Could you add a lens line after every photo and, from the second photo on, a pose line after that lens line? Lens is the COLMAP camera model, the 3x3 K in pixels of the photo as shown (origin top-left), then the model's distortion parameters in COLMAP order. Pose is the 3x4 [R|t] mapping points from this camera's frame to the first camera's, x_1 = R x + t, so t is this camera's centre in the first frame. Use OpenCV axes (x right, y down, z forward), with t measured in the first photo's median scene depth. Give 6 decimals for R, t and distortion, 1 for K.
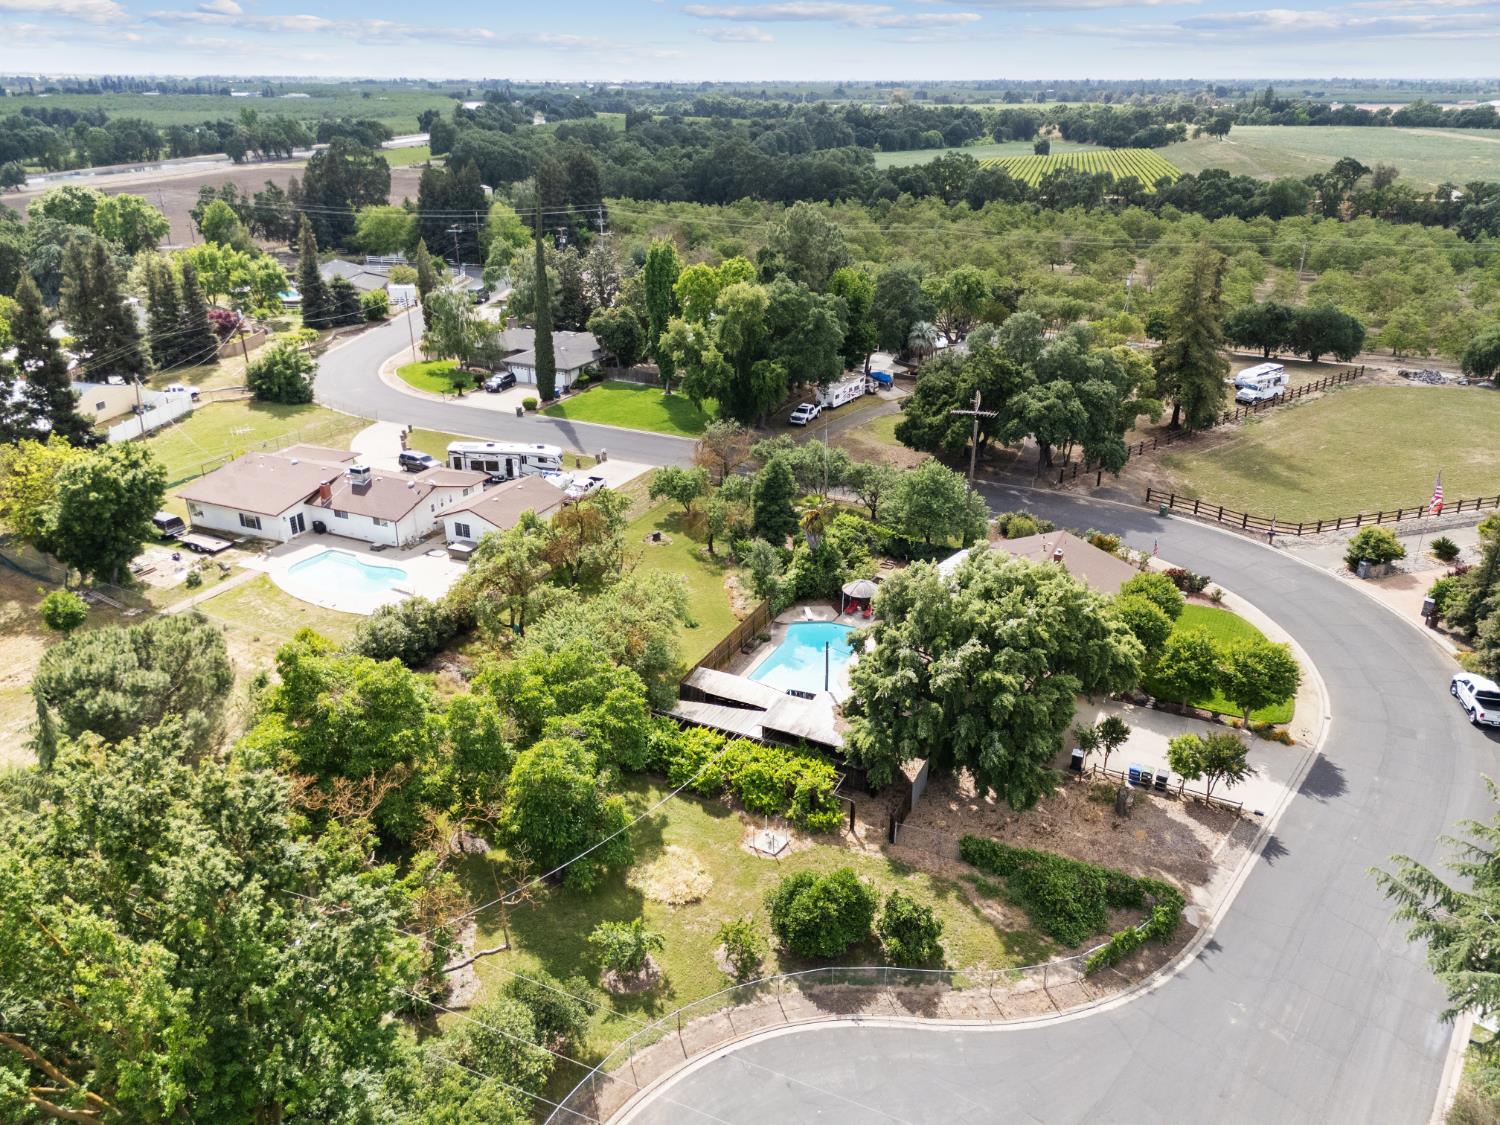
lens RADIAL K [[1107.2, 0, 752.1], [0, 1107.2, 544.2], [0, 0, 1]] dist [0.087052, -0.085741]
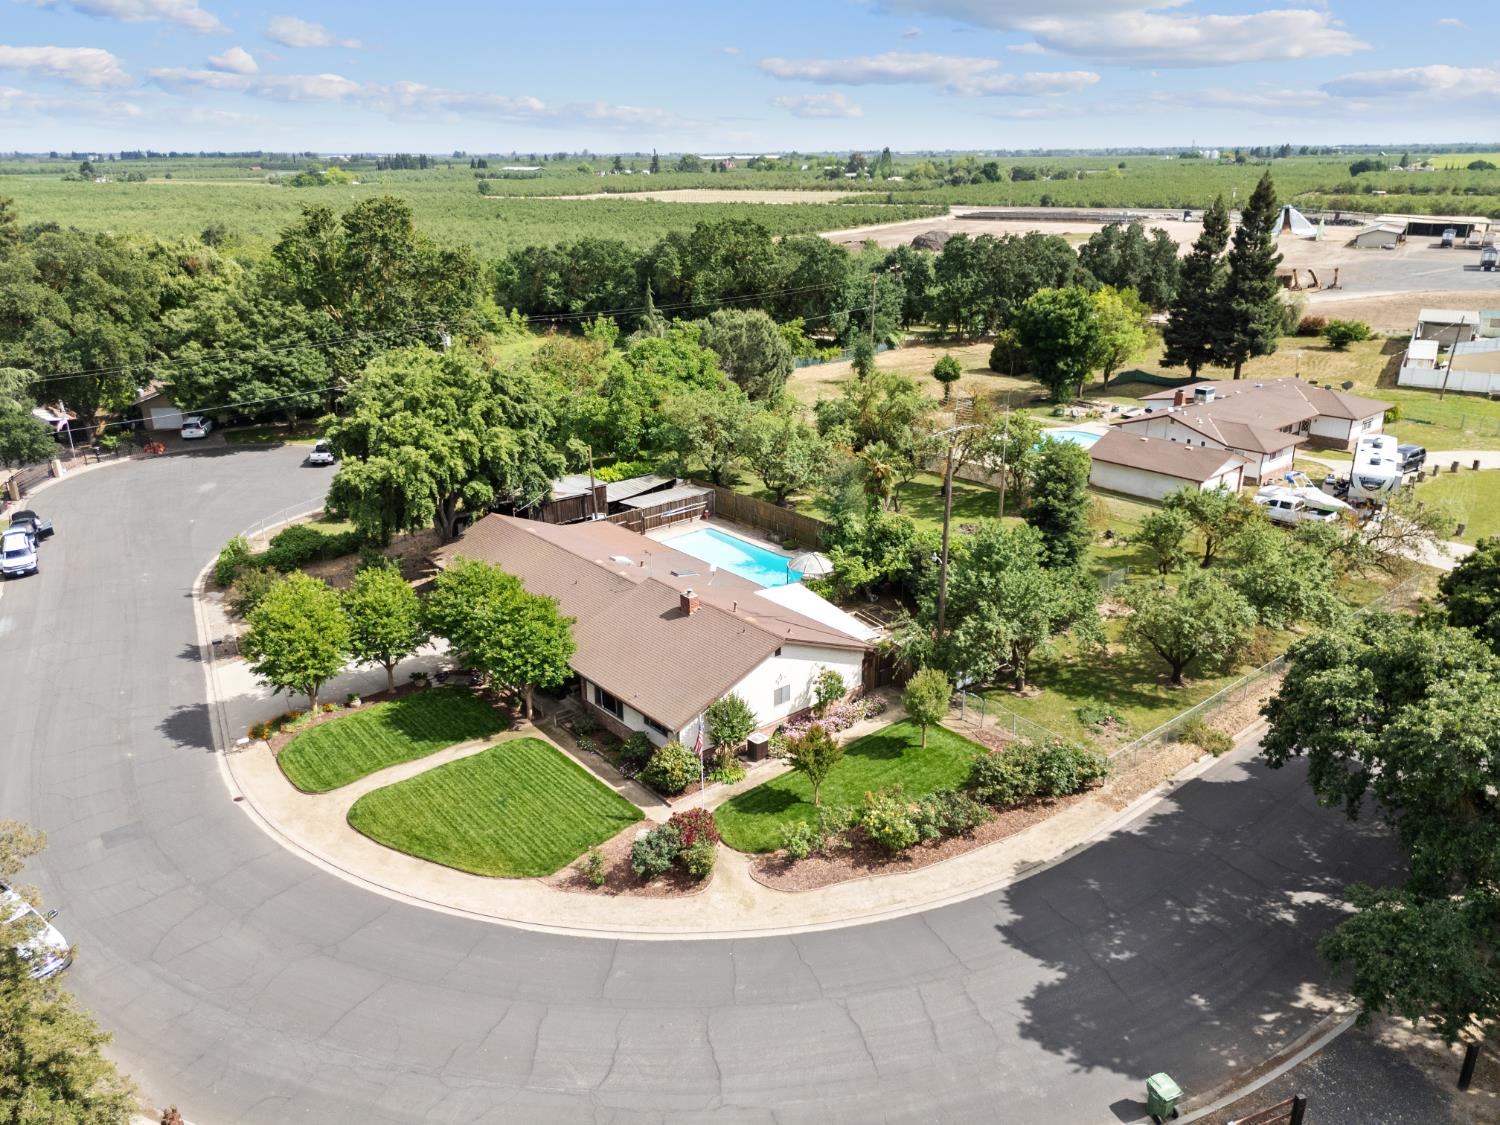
lens RADIAL K [[1106.4, 0, 751.2], [0, 1106.4, 558.8], [0, 0, 1]] dist [0.066236, -0.056869]
pose [[-0.410896, 0.313301, -0.856158, 1.021474], [-0.346882, 0.814738, 0.464623, -0.400919], [0.843112, 0.487897, -0.226094, 1.515697]]
